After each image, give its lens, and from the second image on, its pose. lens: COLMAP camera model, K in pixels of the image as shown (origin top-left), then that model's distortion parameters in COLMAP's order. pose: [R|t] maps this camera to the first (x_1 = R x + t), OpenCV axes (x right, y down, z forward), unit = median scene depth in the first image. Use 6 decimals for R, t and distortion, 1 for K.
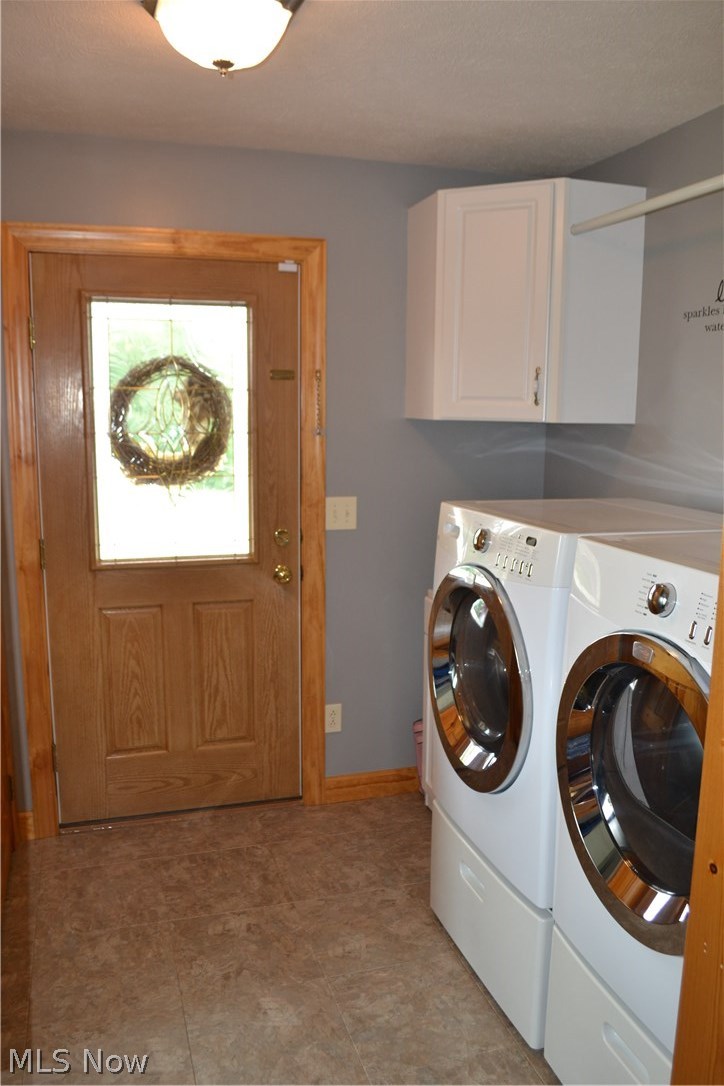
lens RADIAL K [[878.9, 0, 364.8], [0, 878.9, 541.8], [0, 0, 1]] dist [-0.073910, 0.014676]
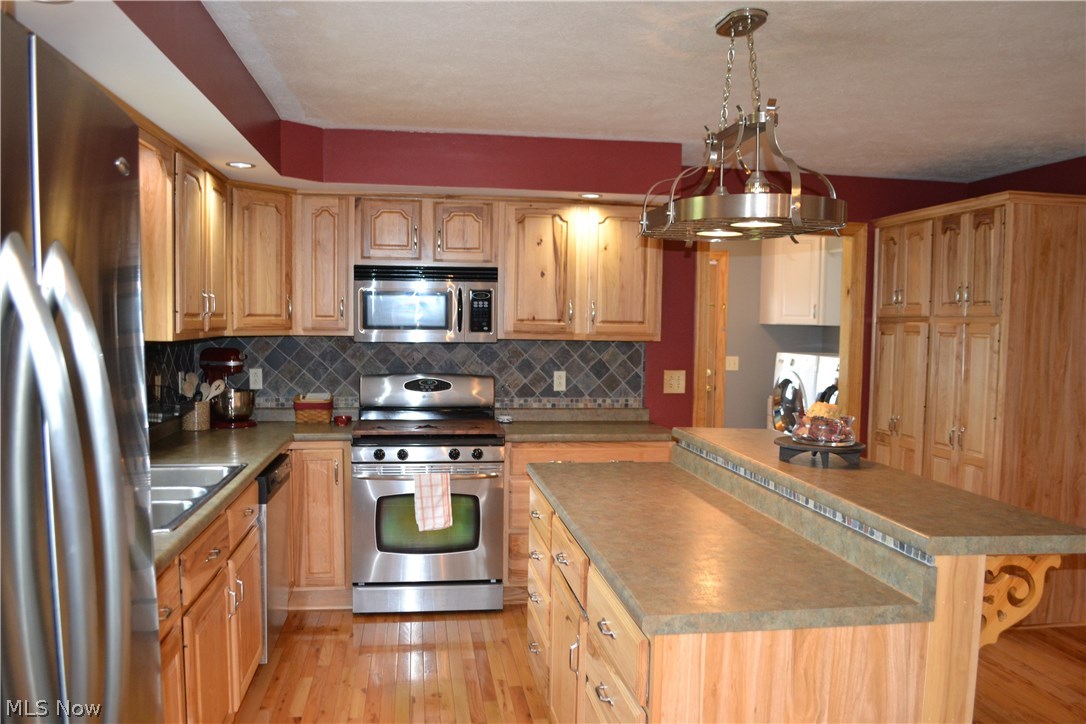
lens RADIAL K [[878.9, 0, 538.2], [0, 878.9, 366.2], [0, 0, 1]] dist [-0.073910, 0.014676]
pose [[0.987911, 0.018474, -0.153920, -0.191453], [-0.034859, 0.993920, -0.104443, 0.255945], [0.151054, 0.108546, 0.982548, -1.492164]]
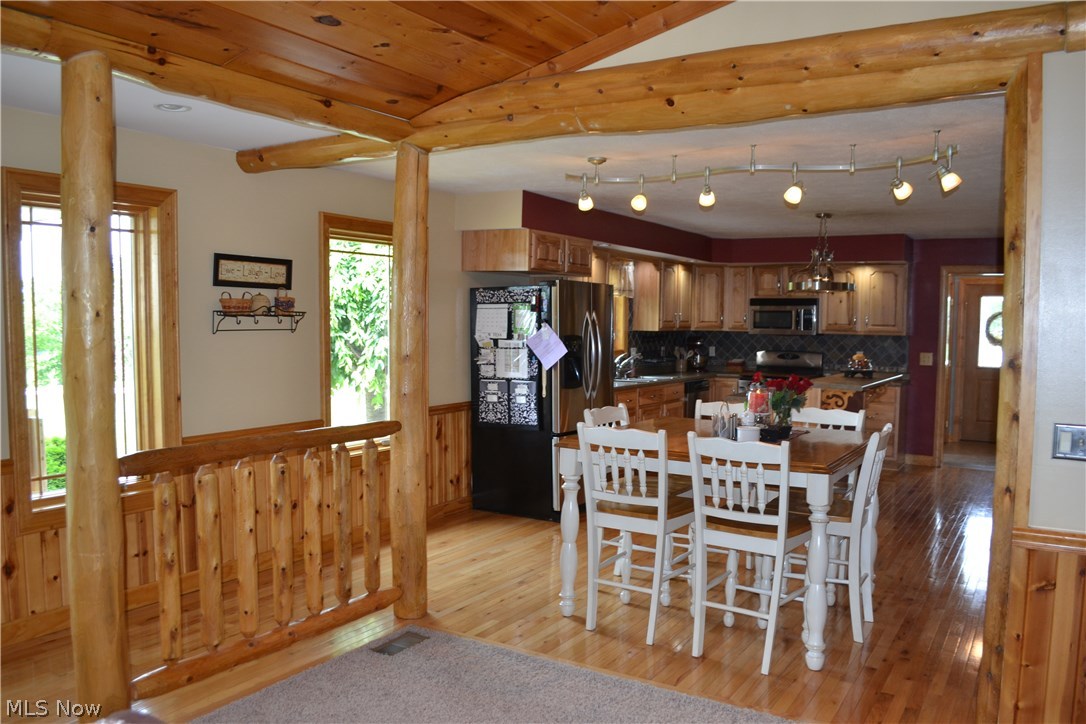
lens RADIAL K [[878.9, 0, 544.1], [0, 878.9, 365.7], [0, 0, 1]] dist [-0.073910, 0.014676]
pose [[0.666731, 0.043264, -0.744042, 1.885739], [-0.130092, 0.989744, -0.059024, 0.587974], [0.733857, 0.136147, 0.665521, -3.428214]]
